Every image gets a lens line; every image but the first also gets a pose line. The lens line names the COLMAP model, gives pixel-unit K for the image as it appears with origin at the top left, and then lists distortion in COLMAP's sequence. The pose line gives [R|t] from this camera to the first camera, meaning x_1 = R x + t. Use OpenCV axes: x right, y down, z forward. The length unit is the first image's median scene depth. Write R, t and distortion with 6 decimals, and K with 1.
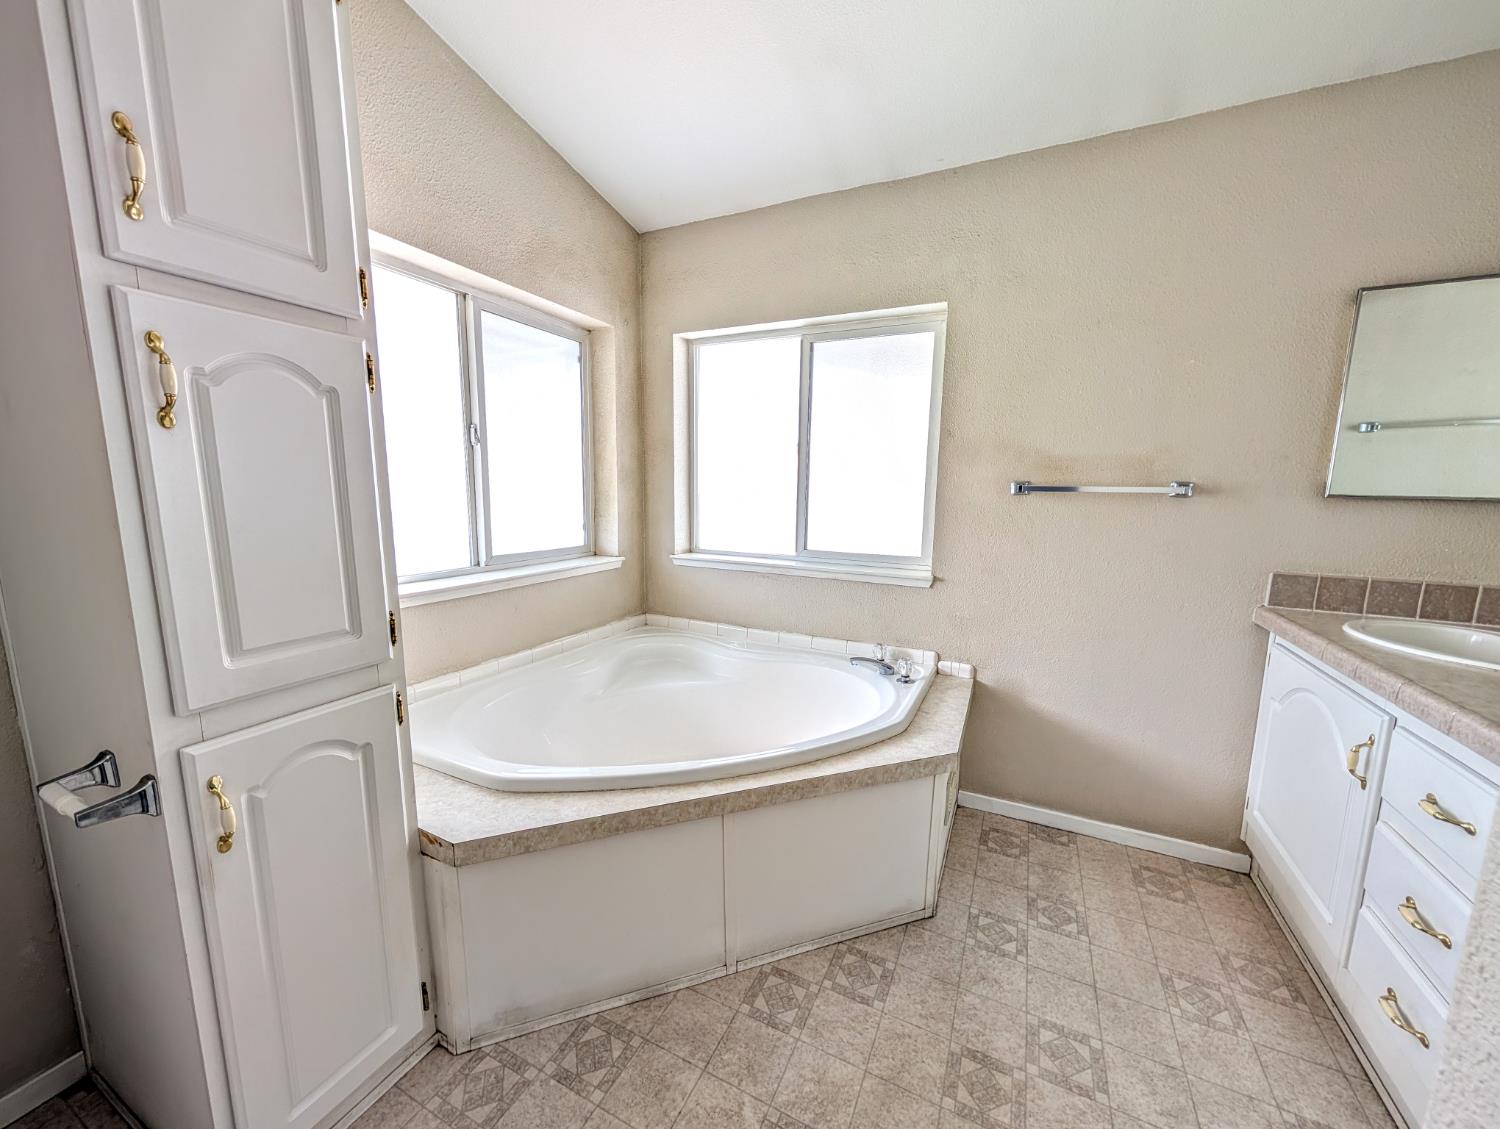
lens RADIAL K [[567.3, 0, 753.4], [0, 567.3, 568.3], [0, 0, 1]] dist [0.001677, 0.000489]
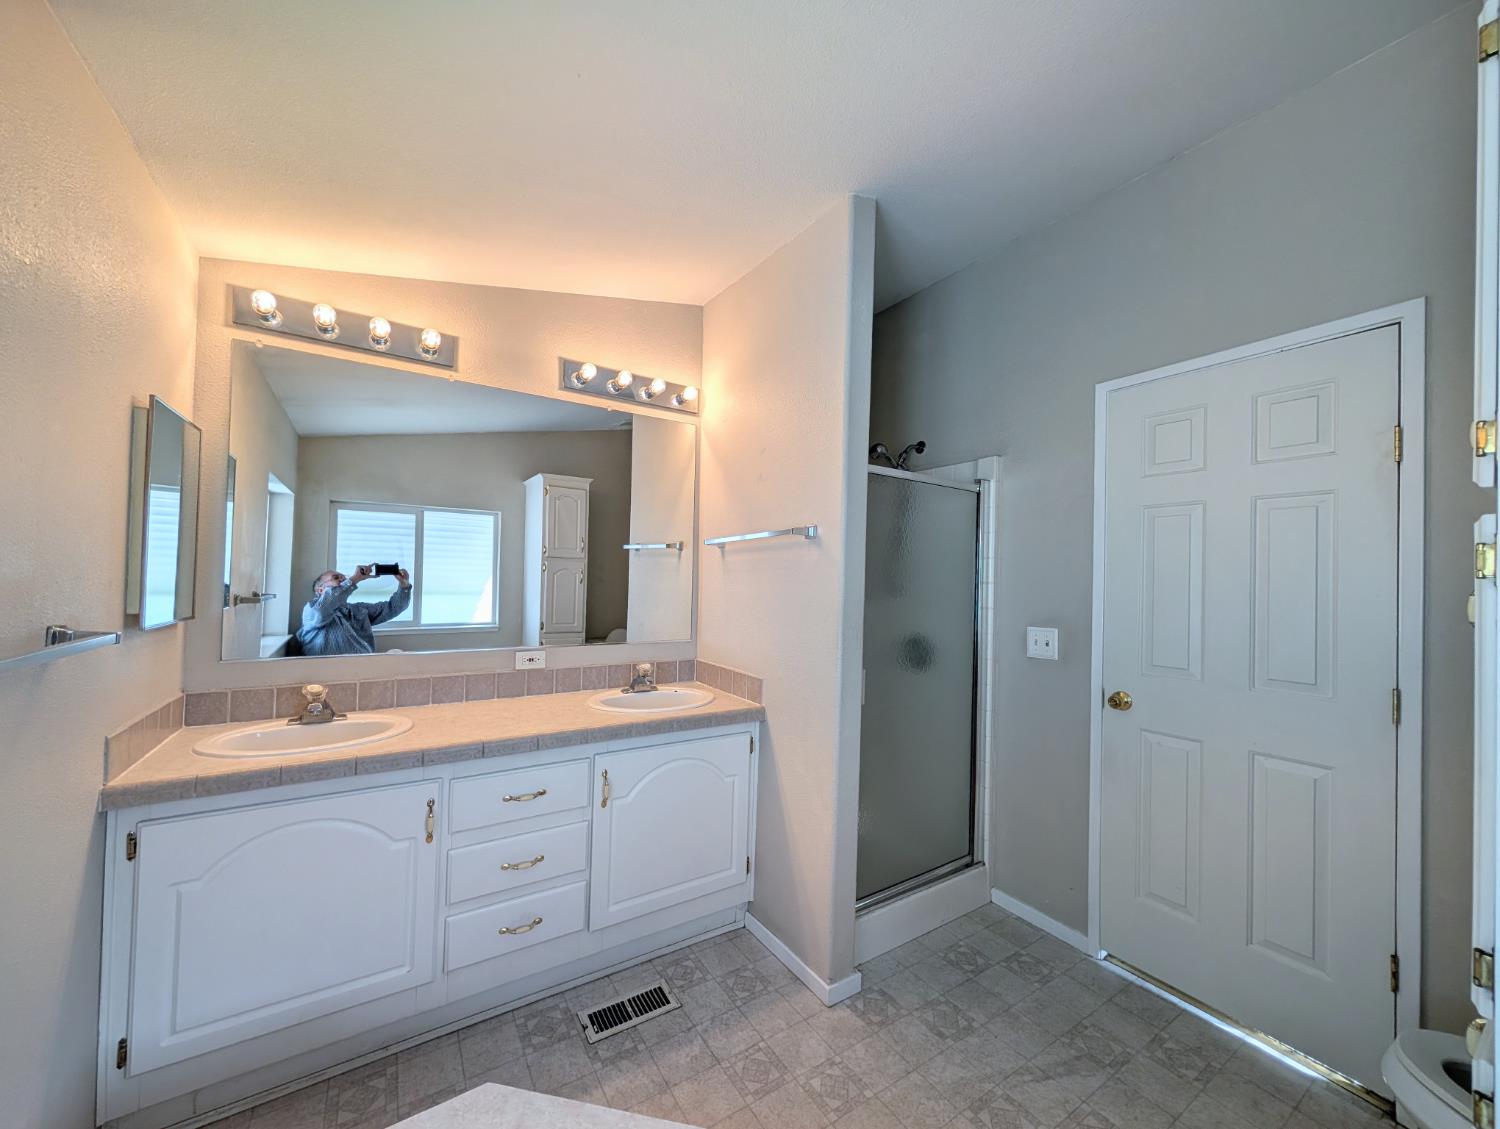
lens RADIAL K [[567.3, 0, 751.6], [0, 567.3, 568.6], [0, 0, 1]] dist [0.001677, 0.000489]
pose [[-0.853930, -0.025286, 0.519773, -0.179351], [0.040188, 0.992632, 0.114313, -0.270741], [-0.518834, 0.118504, -0.846622, 1.217717]]
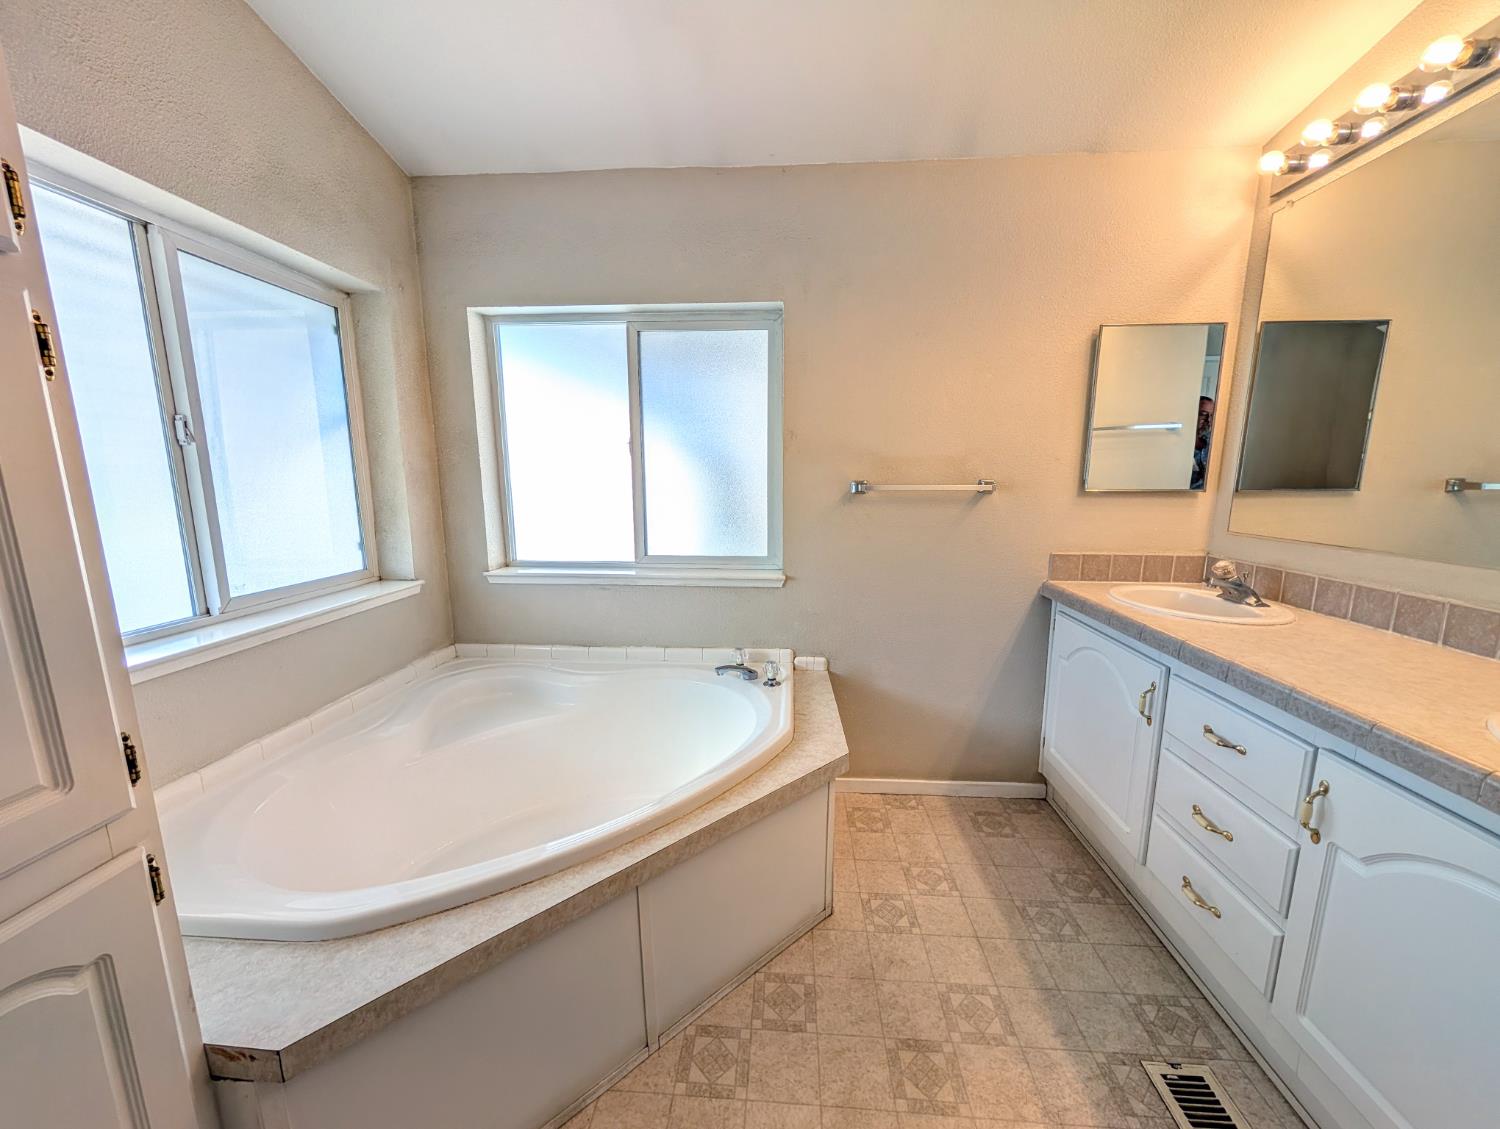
lens RADIAL K [[567.3, 0, 752.7], [0, 567.3, 569.1], [0, 0, 1]] dist [0.001677, 0.000489]
pose [[0.926473, -0.079096, 0.367956, -0.140371], [0.070134, 0.996825, 0.037688, -0.052009], [-0.369769, -0.009111, 0.929079, 0.109355]]
